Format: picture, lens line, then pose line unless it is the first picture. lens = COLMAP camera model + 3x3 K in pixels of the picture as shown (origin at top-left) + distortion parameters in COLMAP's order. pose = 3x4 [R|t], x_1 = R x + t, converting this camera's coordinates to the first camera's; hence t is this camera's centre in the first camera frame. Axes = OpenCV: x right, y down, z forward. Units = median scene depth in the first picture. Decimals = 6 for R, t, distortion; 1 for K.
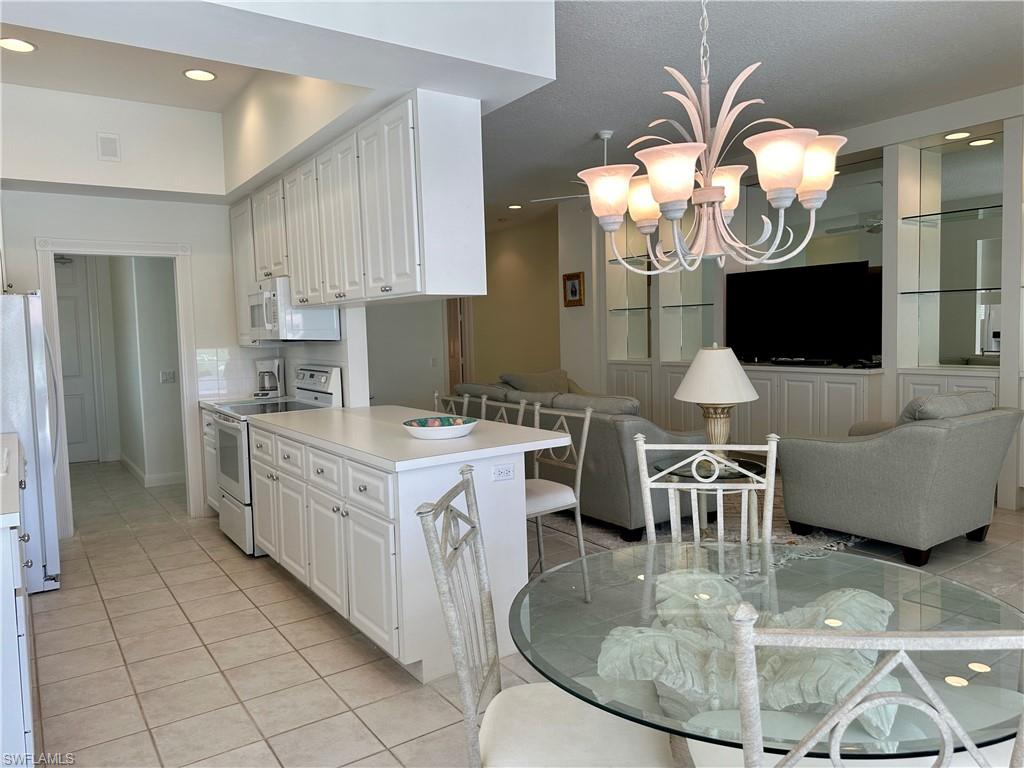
lens RADIAL K [[716.5, 0, 512.0], [0, 716.5, 384.0], [0, 0, 1]] dist [0.118321, -0.165496]
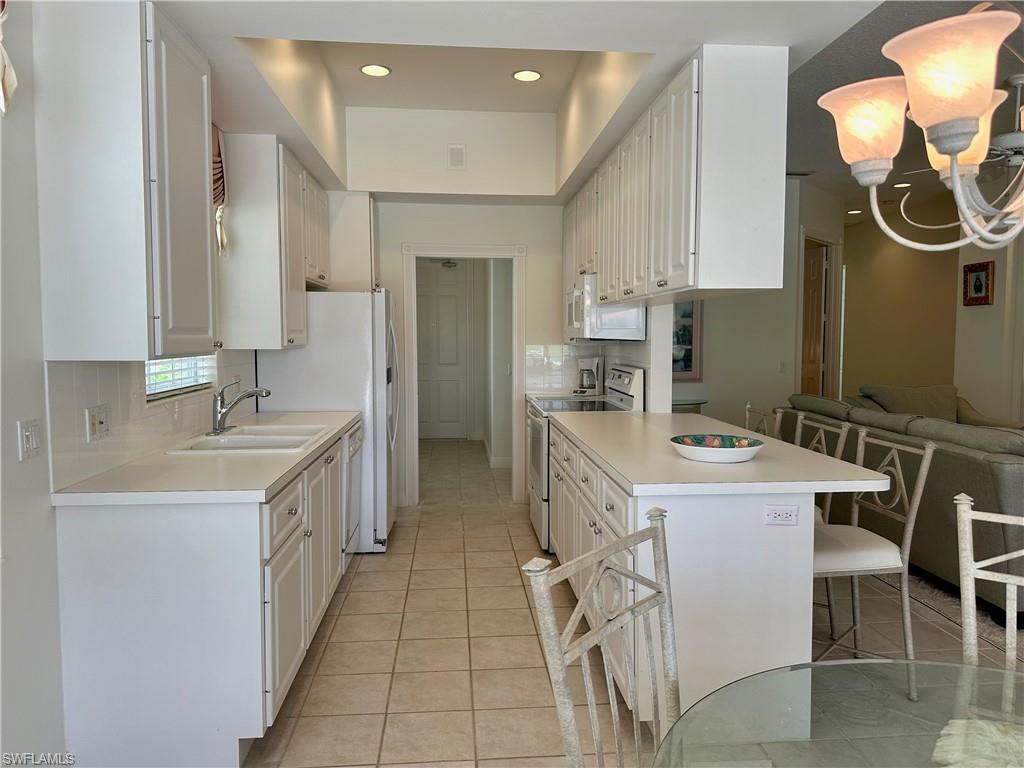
lens RADIAL K [[716.5, 0, 512.0], [0, 716.5, 384.0], [0, 0, 1]] dist [0.118321, -0.165496]
pose [[0.871389, 0.062135, -0.486642, 0.070384], [-0.061209, 0.997966, 0.017819, -0.010223], [0.486760, 0.014260, 0.873420, 0.103391]]
